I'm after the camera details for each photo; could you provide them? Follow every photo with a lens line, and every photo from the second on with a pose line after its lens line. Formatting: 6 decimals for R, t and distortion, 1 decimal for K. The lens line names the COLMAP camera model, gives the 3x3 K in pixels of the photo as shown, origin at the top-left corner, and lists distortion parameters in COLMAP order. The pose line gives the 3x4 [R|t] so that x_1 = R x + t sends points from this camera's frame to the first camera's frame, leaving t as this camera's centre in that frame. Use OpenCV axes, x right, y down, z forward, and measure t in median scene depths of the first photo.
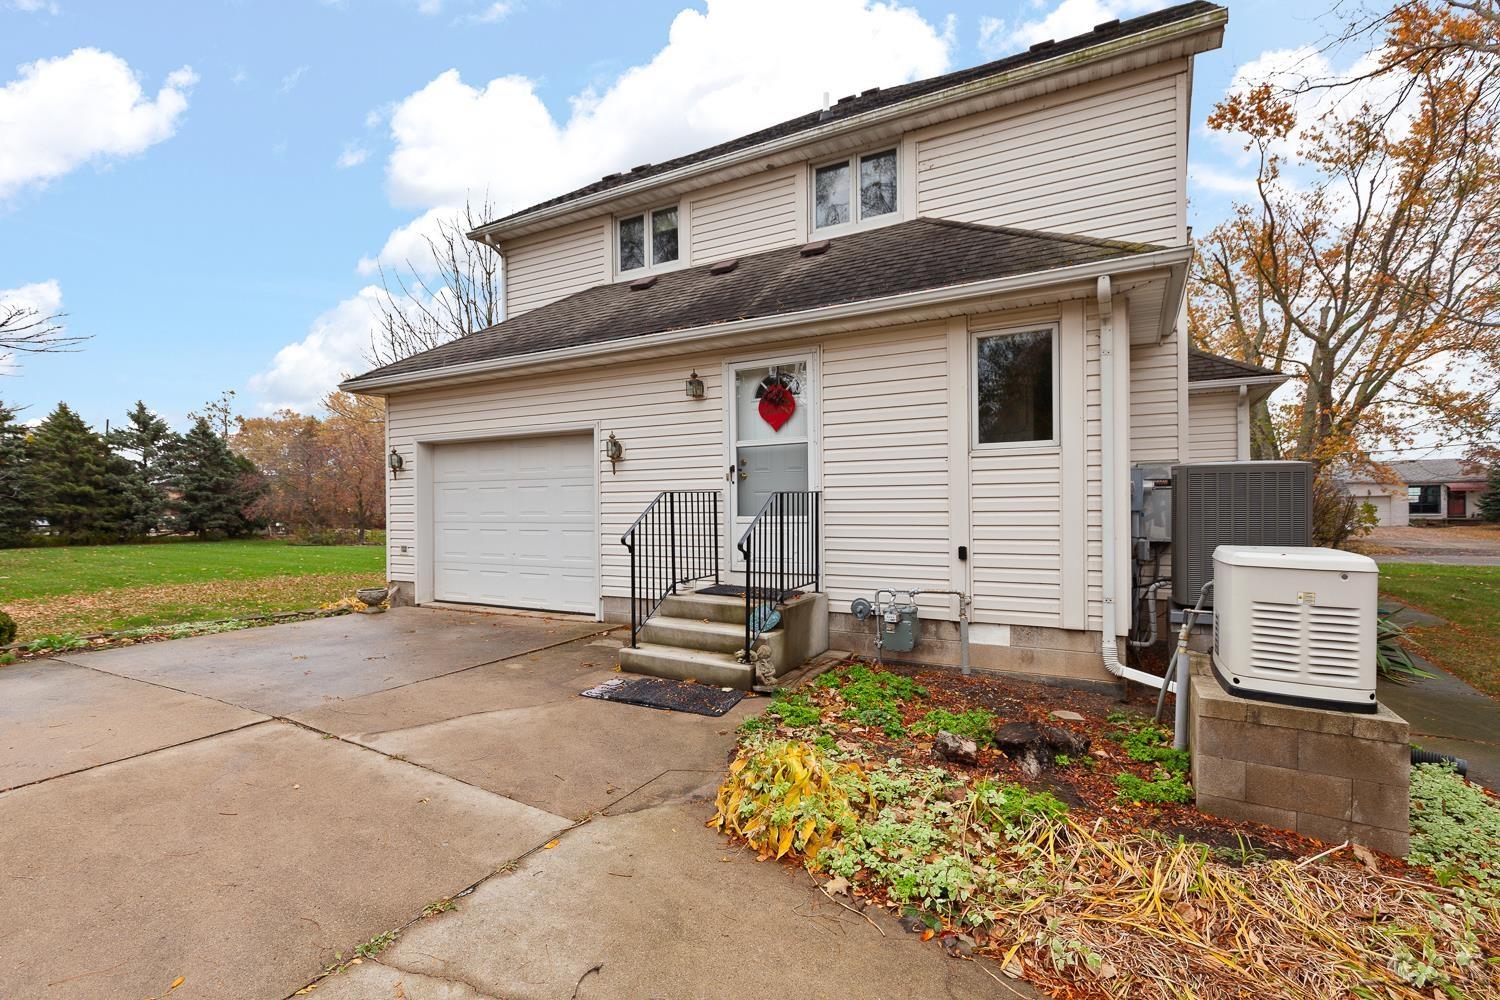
lens RADIAL K [[695.7, 0, 752.1], [0, 695.7, 505.8], [0, 0, 1]] dist [0.004545, -0.000550]
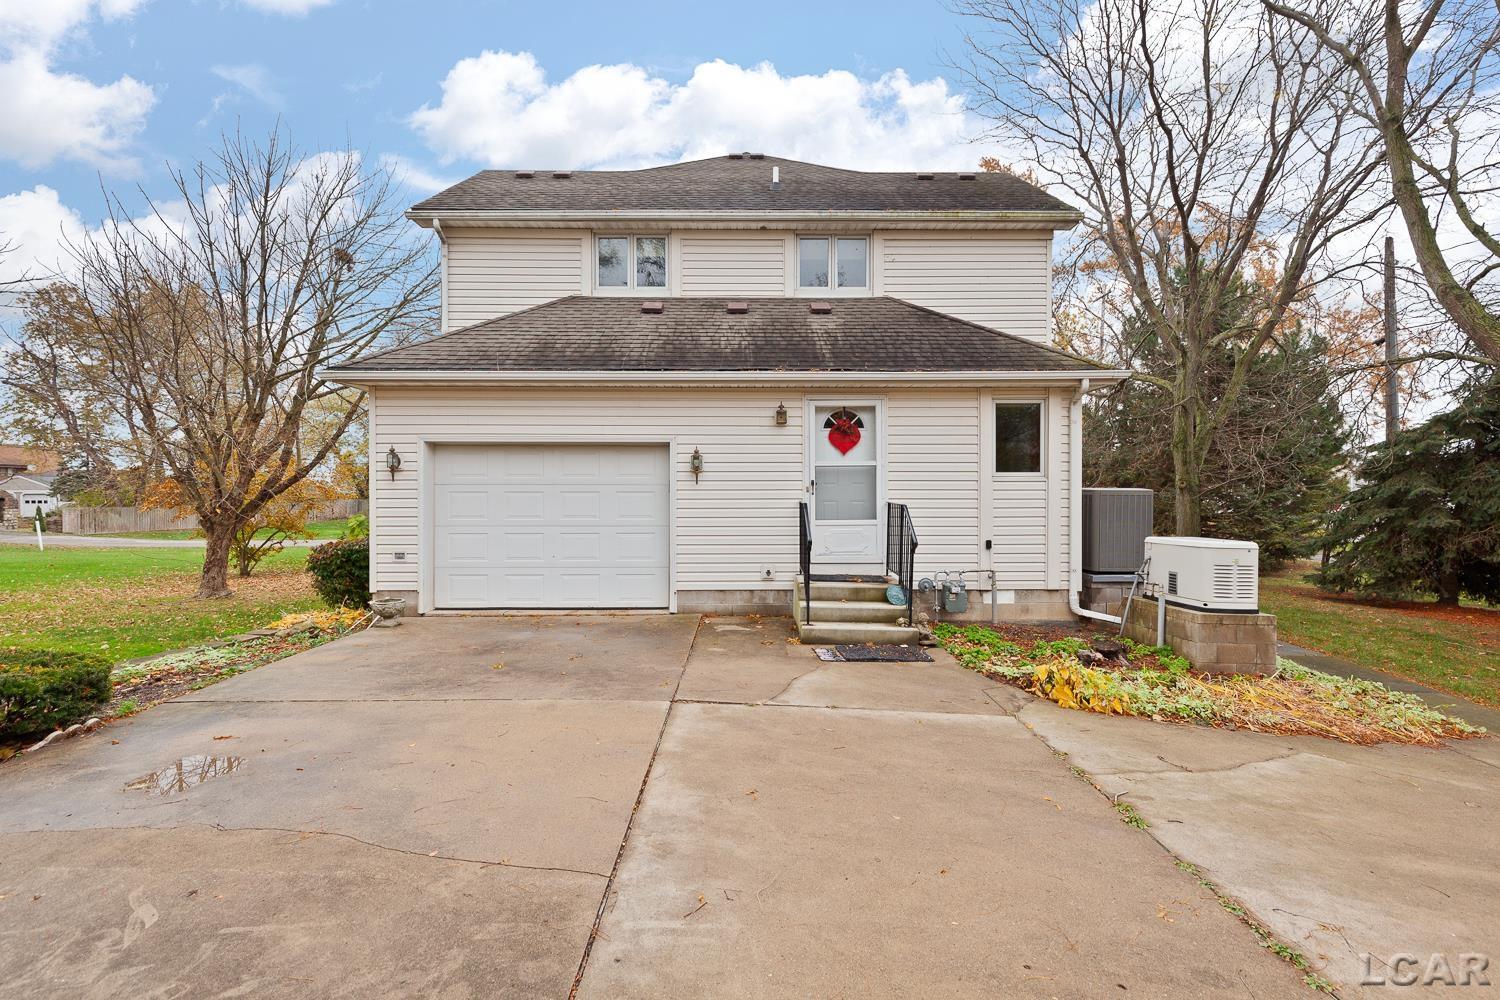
lens RADIAL K [[701.1, 0, 751.9], [0, 701.1, 494.5], [0, 0, 1]] dist [0.005387, 0.000033]
pose [[0.868598, 0.008113, 0.495451, -0.809553], [-0.007438, 0.999967, -0.003334, -0.028457], [-0.495461, -0.000789, 0.868630, -0.063333]]
